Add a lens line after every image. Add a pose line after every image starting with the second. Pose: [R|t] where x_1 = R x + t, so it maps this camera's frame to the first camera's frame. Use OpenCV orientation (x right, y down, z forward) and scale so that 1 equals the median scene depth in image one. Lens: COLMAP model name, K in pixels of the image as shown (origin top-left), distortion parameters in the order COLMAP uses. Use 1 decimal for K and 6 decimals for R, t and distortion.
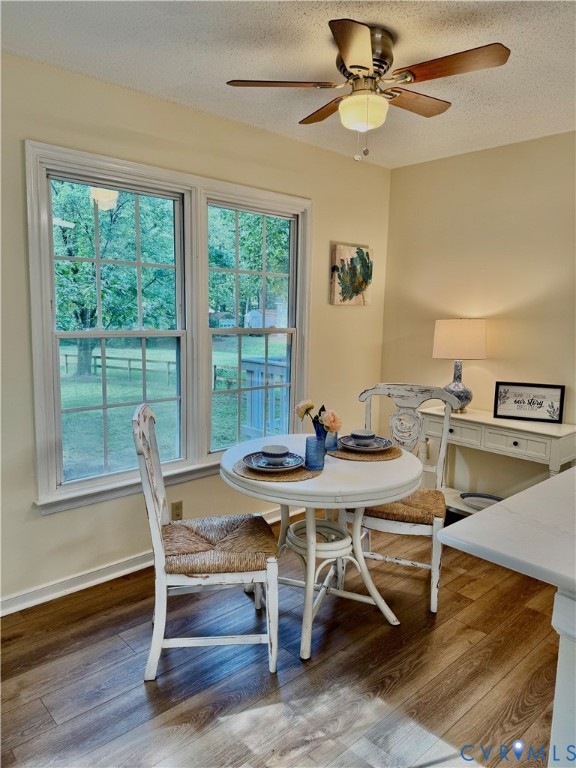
lens RADIAL K [[538.7, 0, 283.1], [0, 538.7, 381.0], [0, 0, 1]] dist [0.048303, -0.068949]
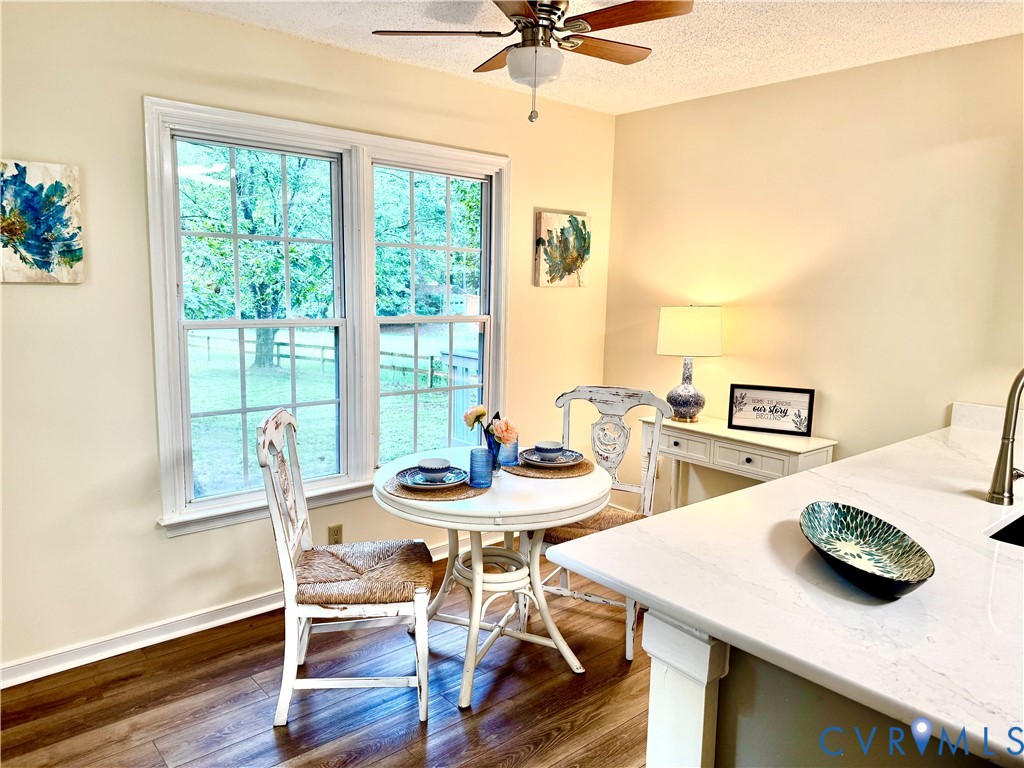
lens RADIAL K [[718.3, 0, 511.0], [0, 718.3, 389.7], [0, 0, 1]] dist [0.048303, -0.068949]
pose [[0.999495, 0.009285, -0.030375, 0.121642], [-0.008721, 0.999788, 0.018653, -0.009575], [0.030541, -0.018378, 0.999365, -0.109261]]
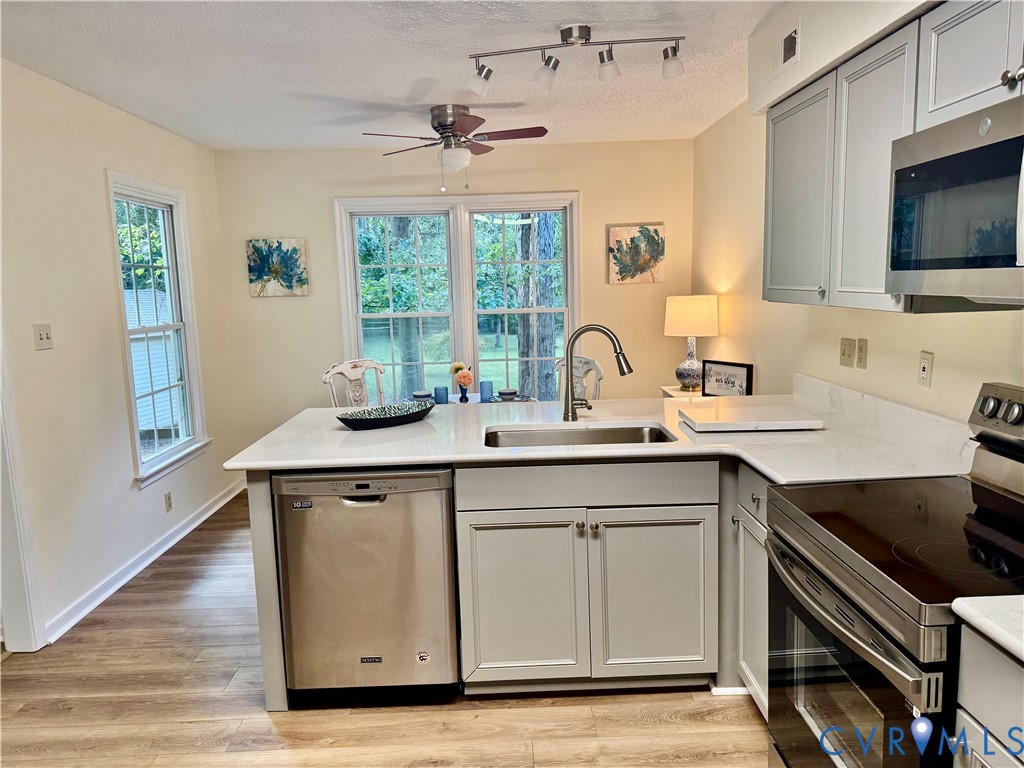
lens RADIAL K [[718.3, 0, 513.2], [0, 718.3, 381.0], [0, 0, 1]] dist [0.048303, -0.068949]
pose [[0.744421, 0.051524, -0.665720, 1.260158], [-0.044711, 0.998627, 0.027294, 0.025533], [0.666212, 0.009447, 0.745703, -0.243955]]
